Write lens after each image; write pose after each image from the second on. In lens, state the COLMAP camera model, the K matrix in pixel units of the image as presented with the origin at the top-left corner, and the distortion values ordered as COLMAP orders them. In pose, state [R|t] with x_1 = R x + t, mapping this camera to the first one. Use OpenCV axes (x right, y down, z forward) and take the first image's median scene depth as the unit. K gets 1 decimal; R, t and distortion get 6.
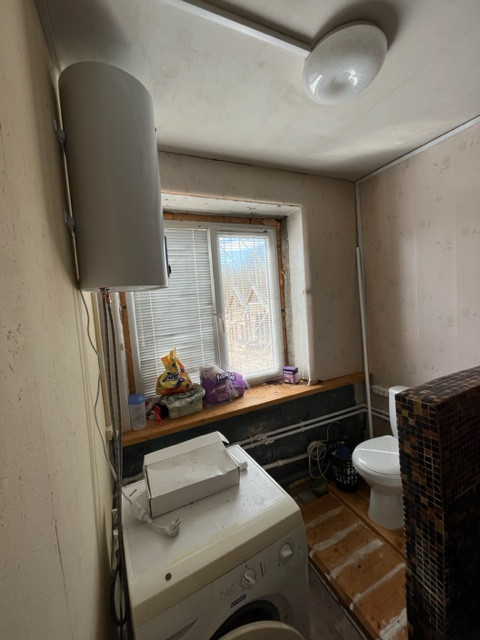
lens RADIAL K [[256.8, 0, 238.7], [0, 256.8, 319.3], [0, 0, 1]] dist [-0.001575, -0.000415]
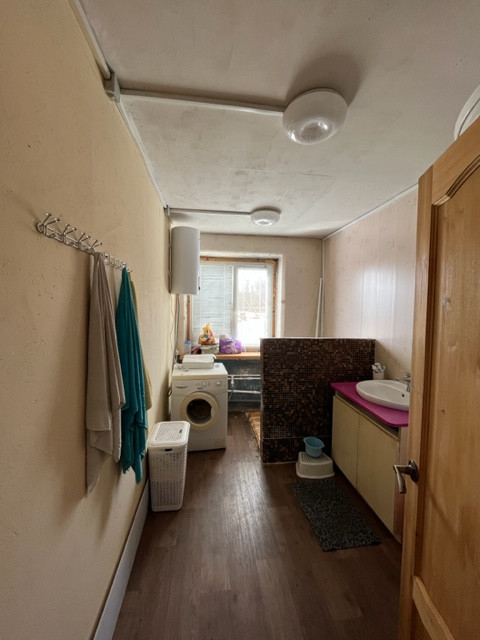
lens RADIAL K [[256.8, 0, 238.7], [0, 256.8, 319.3], [0, 0, 1]] dist [-0.001575, -0.000415]
pose [[0.949411, 0.101929, -0.297034, 0.567995], [-0.107830, 0.994163, -0.003507, 0.058855], [0.294943, 0.035359, 0.954860, -0.867673]]
